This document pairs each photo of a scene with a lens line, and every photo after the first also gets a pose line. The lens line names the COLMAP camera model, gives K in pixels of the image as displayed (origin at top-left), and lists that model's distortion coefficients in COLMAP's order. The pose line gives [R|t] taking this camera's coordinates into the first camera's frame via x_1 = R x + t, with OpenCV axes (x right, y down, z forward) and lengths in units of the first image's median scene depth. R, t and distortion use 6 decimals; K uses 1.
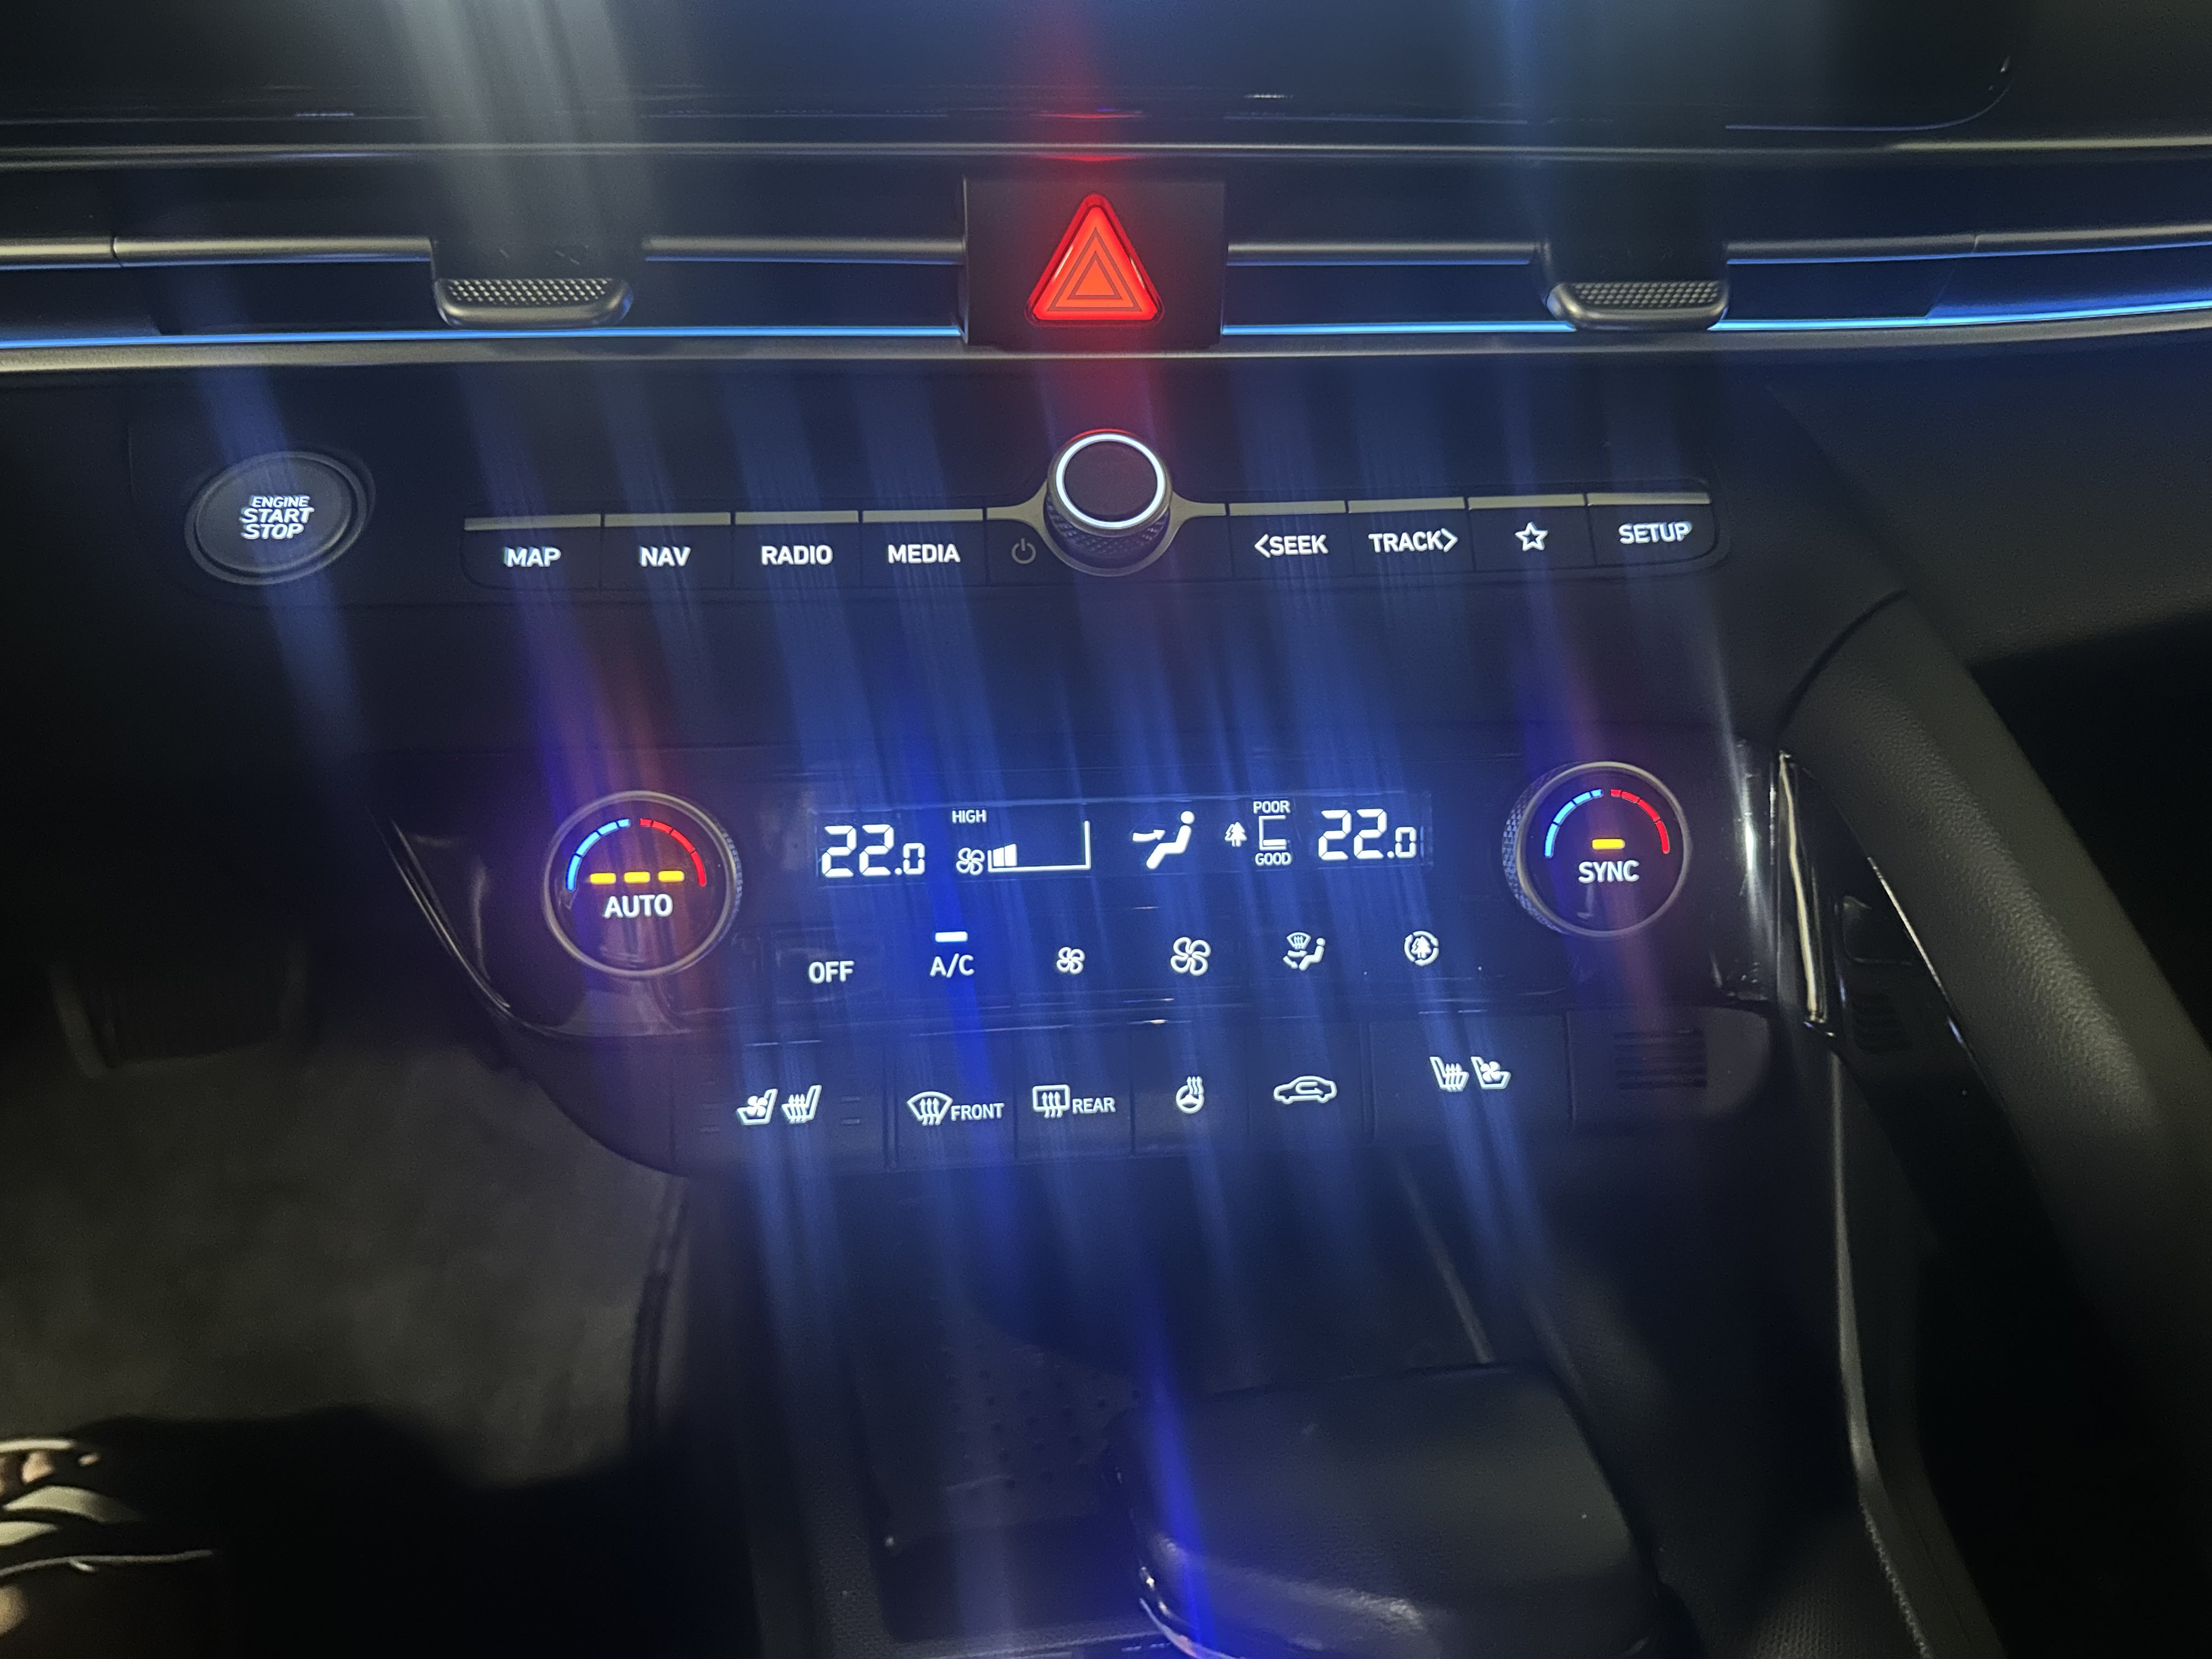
lens RADIAL K [[1569.4, 0, 1153.3], [0, 1569.4, 850.9], [0, 0, 1]] dist [0.046117, -0.047587]
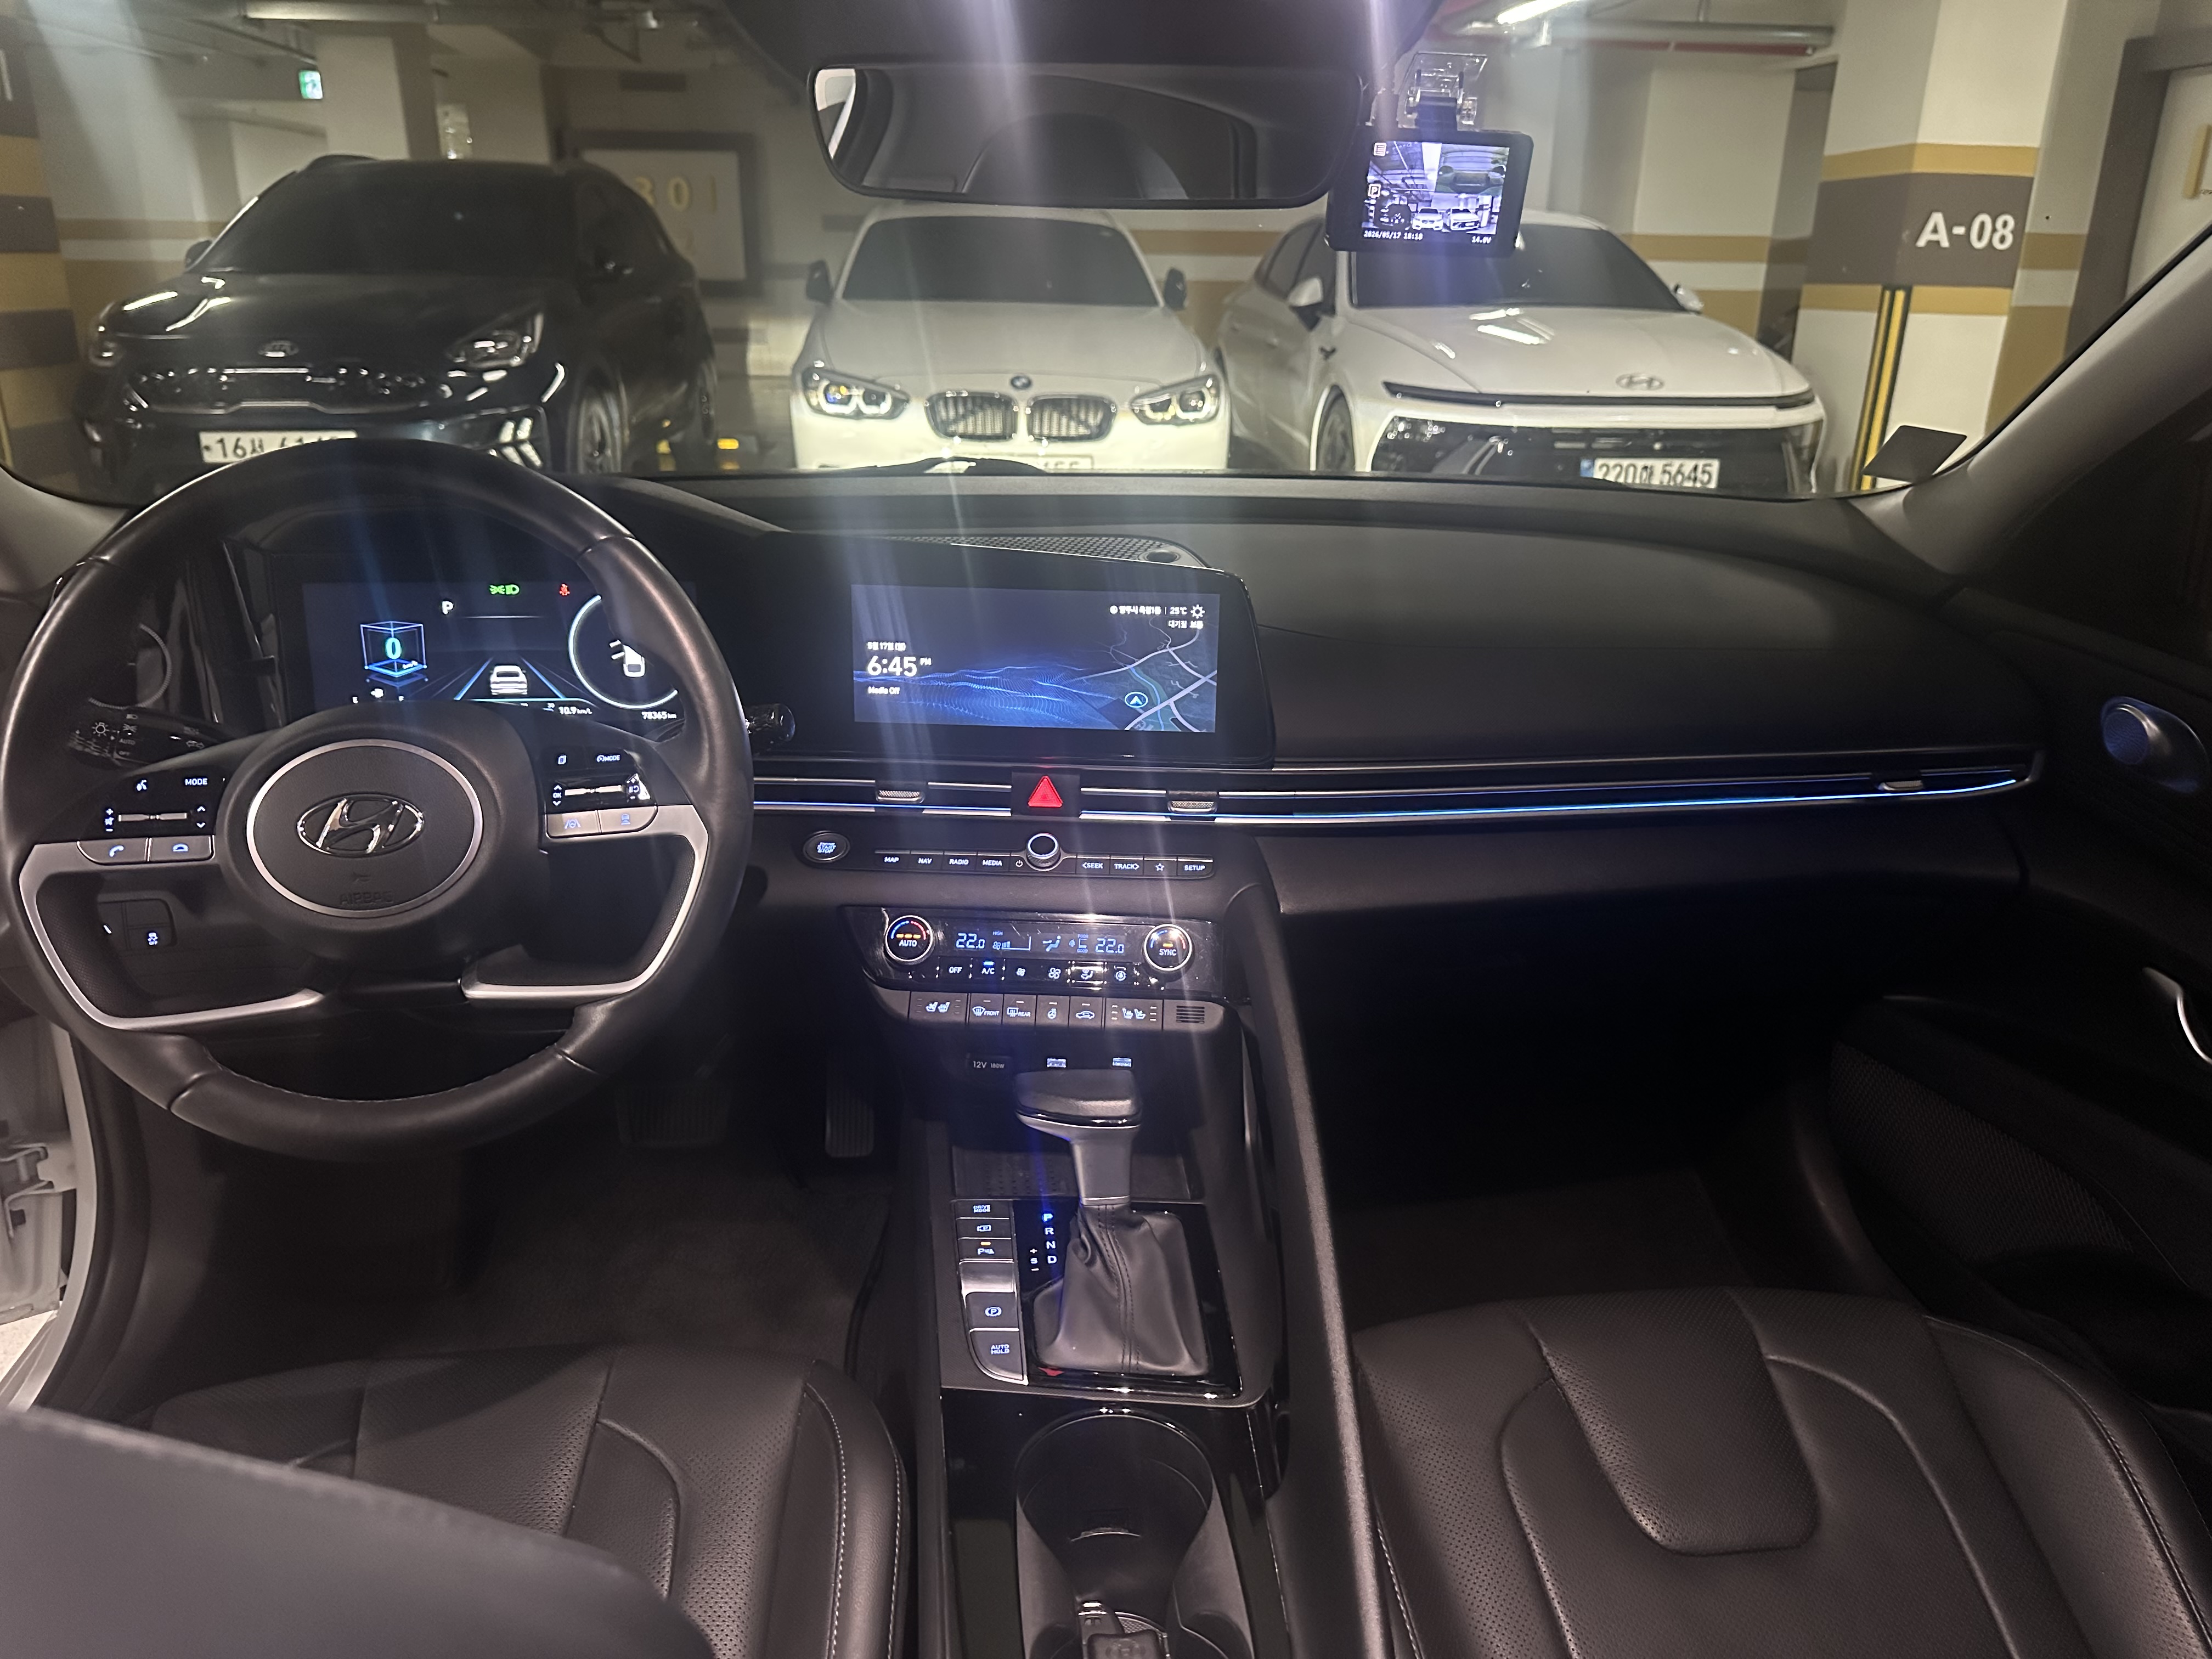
lens RADIAL K [[1569.4, 0, 1122.0], [0, 1569.4, 824.2], [0, 0, 1]] dist [0.046117, -0.047587]
pose [[0.993692, 0.031104, -0.107745, 0.548110], [-0.067299, 0.933926, -0.351074, 0.992082], [0.089706, 0.356111, 0.930128, -2.416824]]
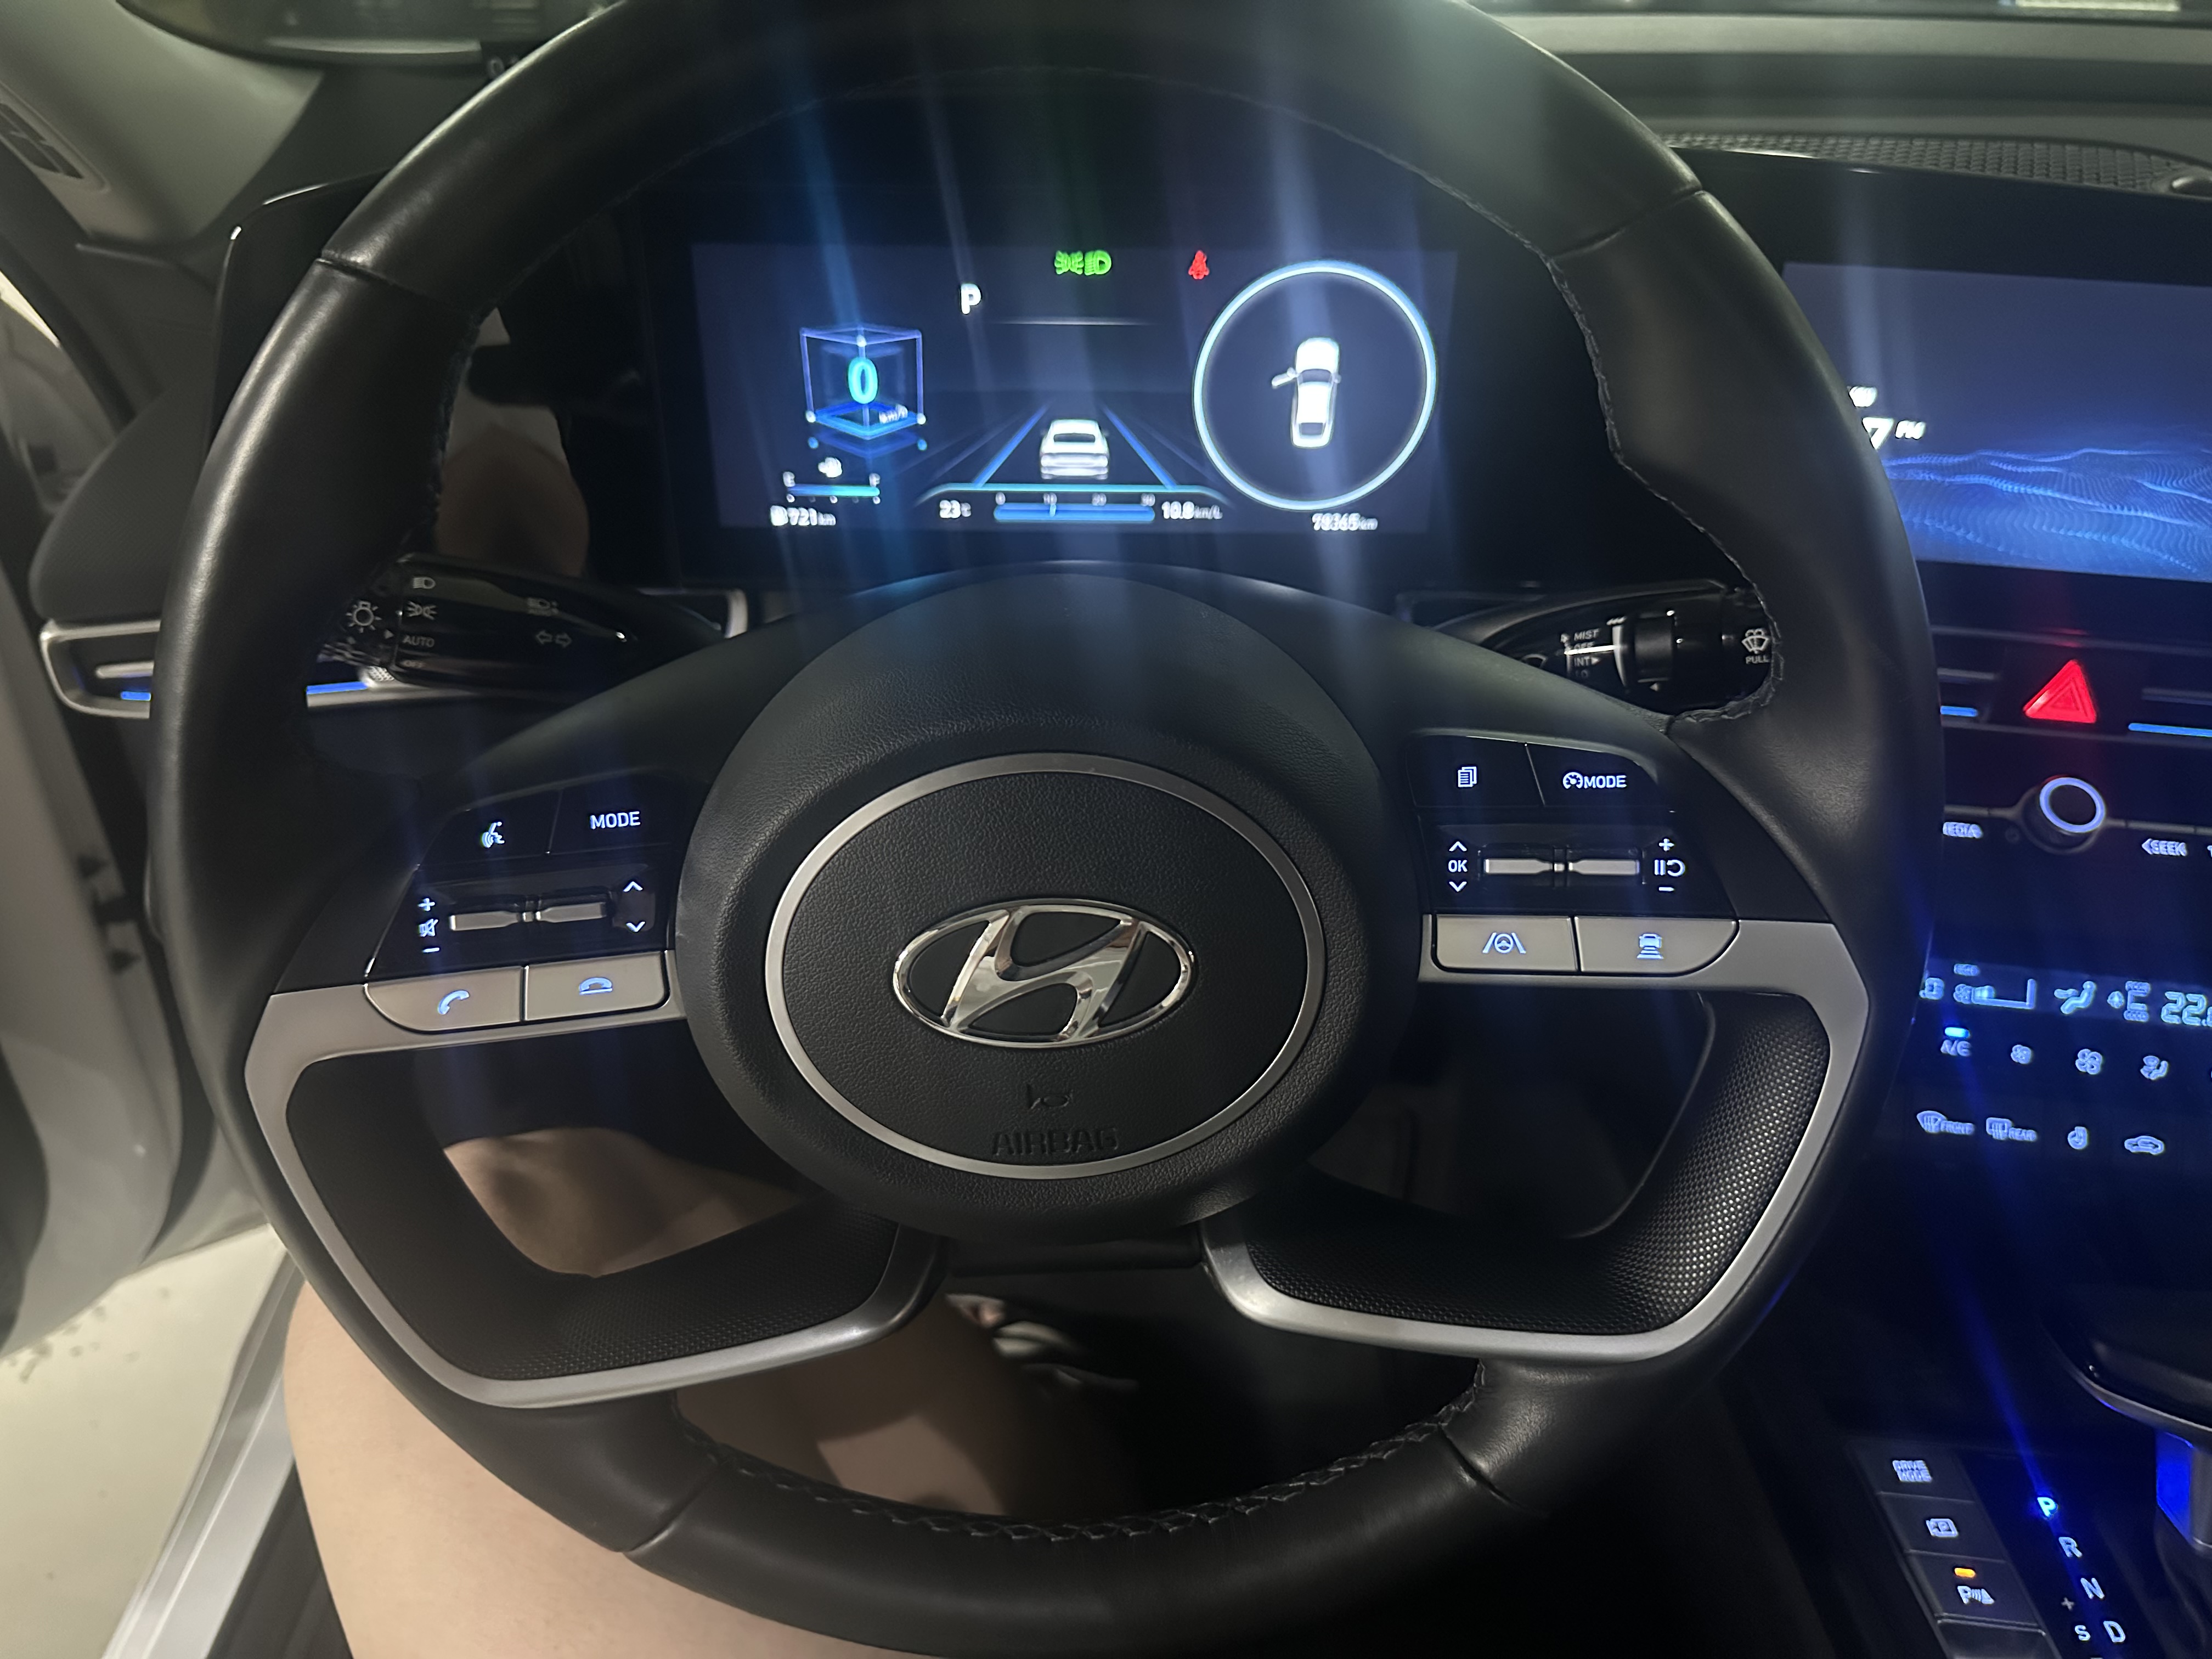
lens RADIAL K [[1569.4, 0, 1103.5], [0, 1569.4, 846.2], [0, 0, 1]] dist [0.046117, -0.047587]
pose [[0.974327, 0.119648, -0.190713, -0.788057], [-0.135920, 0.987906, -0.074614, 0.114691], [0.179479, 0.098620, 0.978806, -1.072450]]
